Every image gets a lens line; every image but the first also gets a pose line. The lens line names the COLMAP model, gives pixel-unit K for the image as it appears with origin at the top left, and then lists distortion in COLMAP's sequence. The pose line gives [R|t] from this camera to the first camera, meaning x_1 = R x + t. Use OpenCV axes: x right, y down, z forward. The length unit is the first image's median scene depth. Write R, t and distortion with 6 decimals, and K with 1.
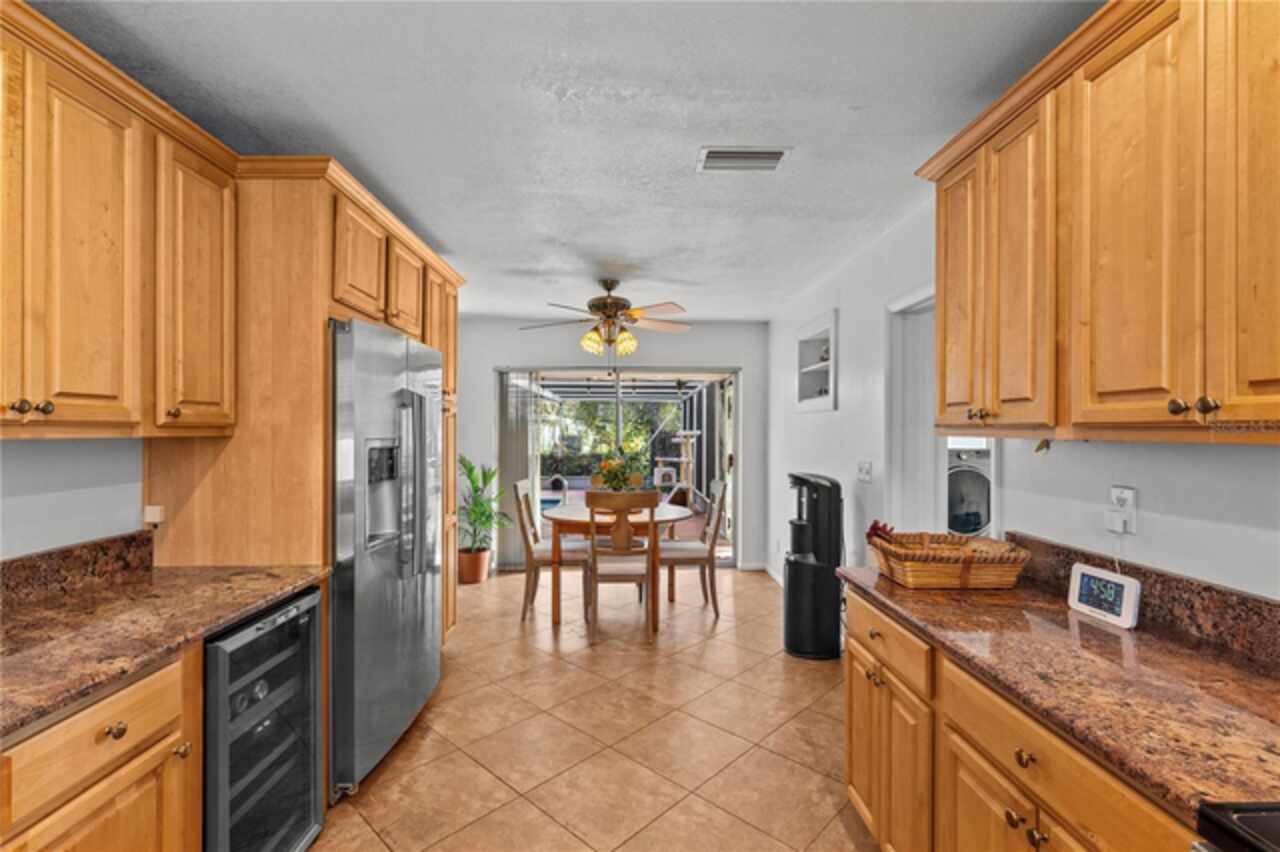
lens RADIAL K [[573.8, 0, 643.7], [0, 573.8, 427.1], [0, 0, 1]] dist [-0.000471, -0.000257]
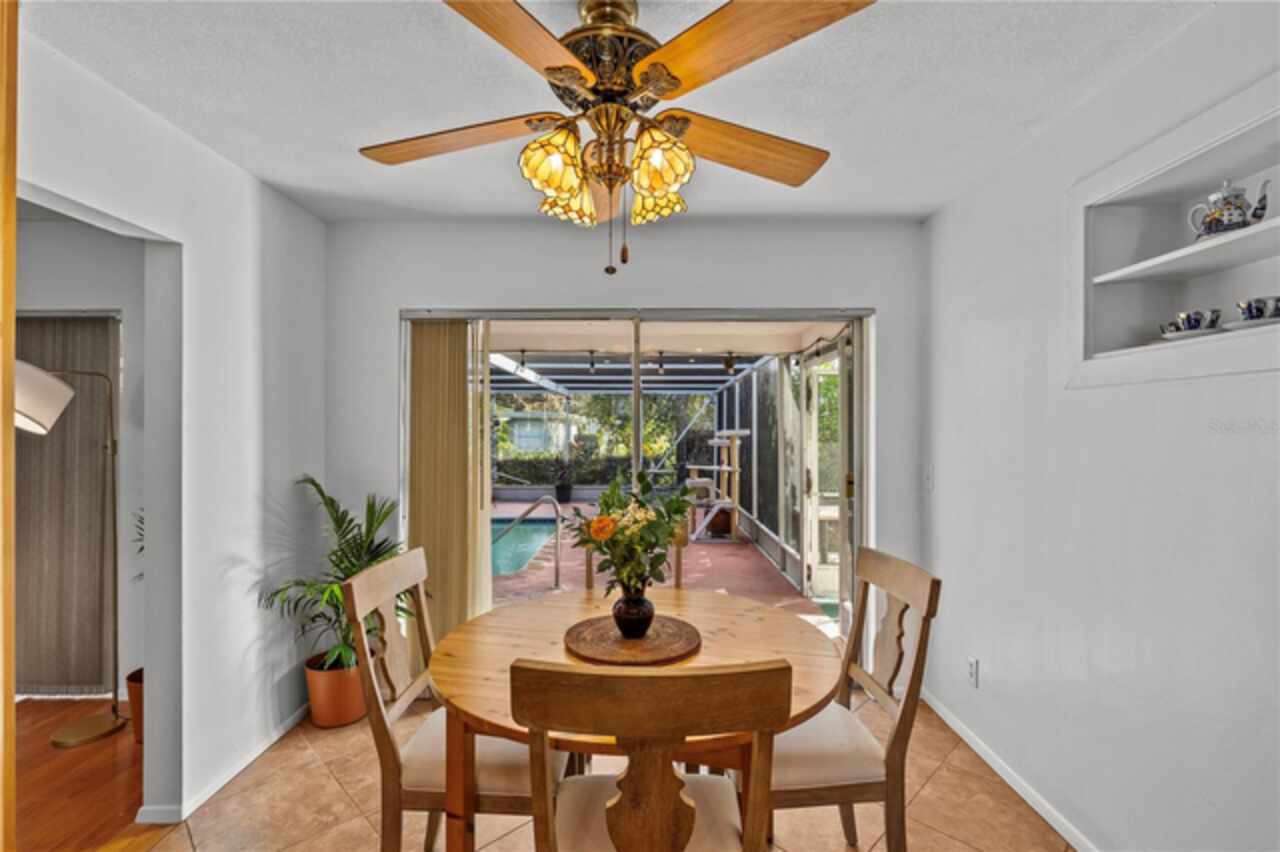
lens RADIAL K [[573.8, 0, 643.7], [0, 573.8, 427.1], [0, 0, 1]] dist [-0.000471, -0.000257]
pose [[0.999401, -0.002246, -0.034540, -0.008438], [0.002322, 0.999995, 0.002157, 0.000703], [0.034535, -0.002236, 0.999401, 0.199611]]
